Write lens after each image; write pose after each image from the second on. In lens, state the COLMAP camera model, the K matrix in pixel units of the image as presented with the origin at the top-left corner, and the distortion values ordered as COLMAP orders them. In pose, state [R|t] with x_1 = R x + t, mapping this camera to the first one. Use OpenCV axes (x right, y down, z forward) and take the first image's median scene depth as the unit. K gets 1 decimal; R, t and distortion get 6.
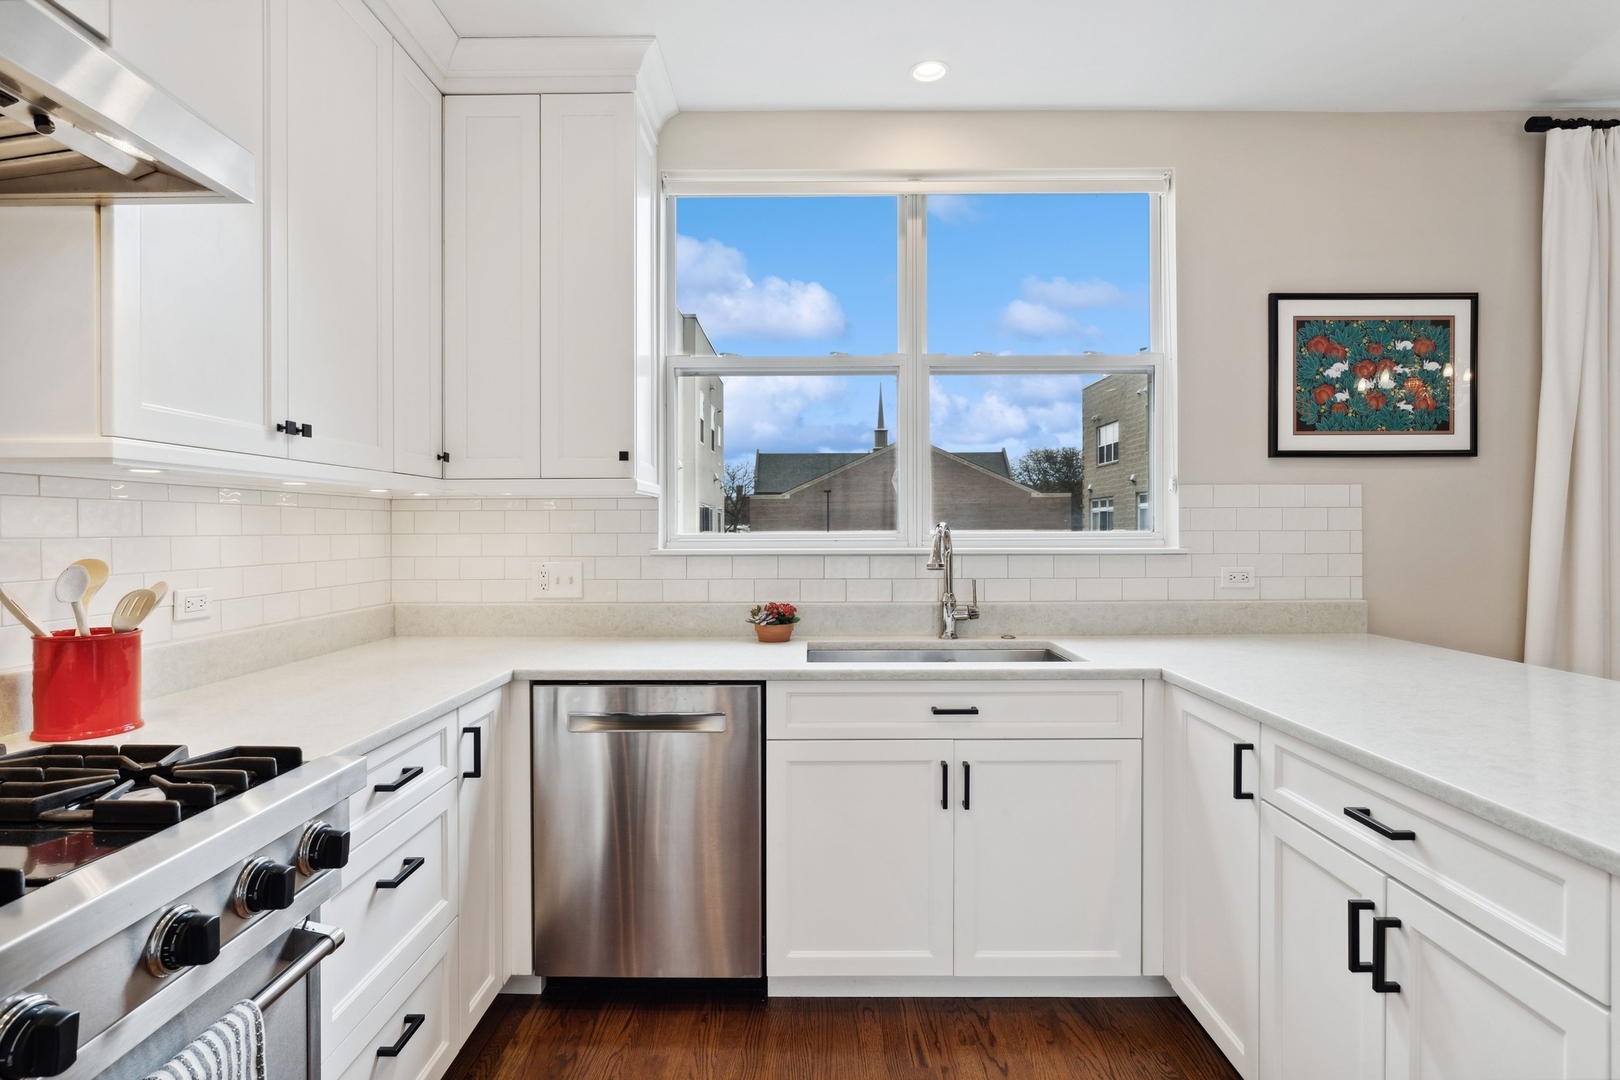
lens RADIAL K [[804.8, 0, 808.7], [0, 804.8, 541.0], [0, 0, 1]] dist [-0.004493, -0.000095]
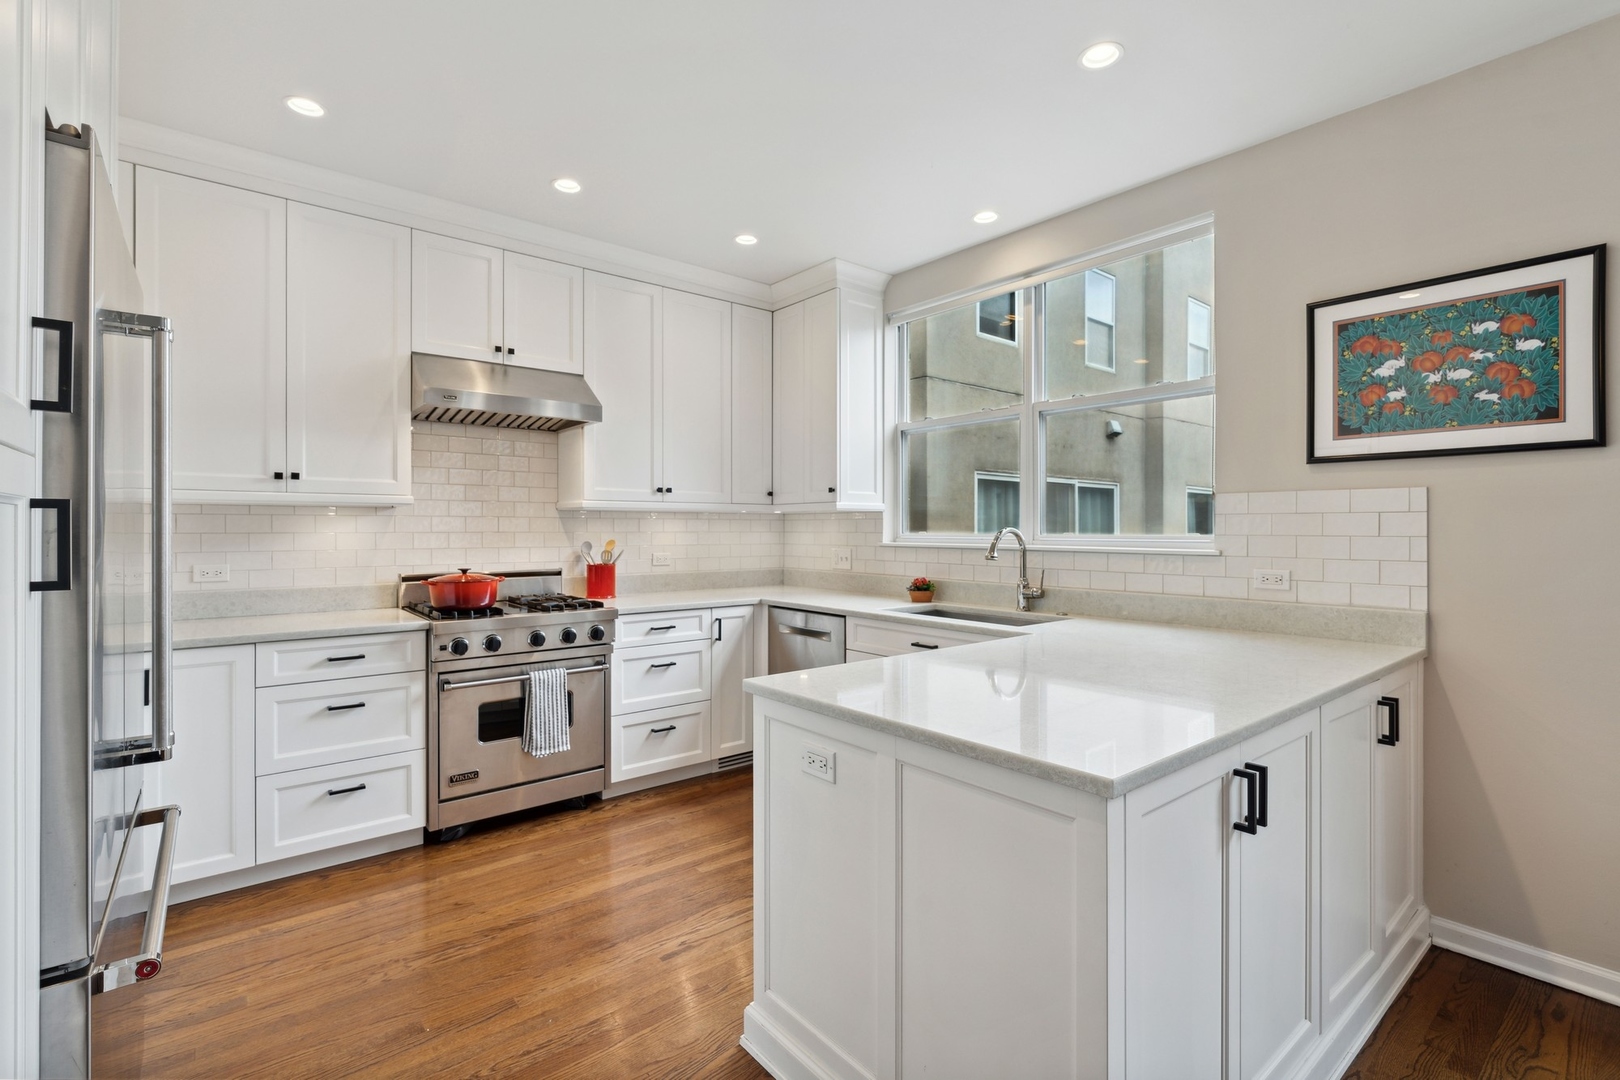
lens RADIAL K [[738.1, 0, 809.7], [0, 738.1, 533.9], [0, 0, 1]] dist [-0.001058, -0.000235]
pose [[0.640962, 0.010279, -0.767504, 0.890528], [-0.013387, 0.999908, 0.002212, -0.008624], [0.767456, 0.008857, 0.641040, -0.087316]]
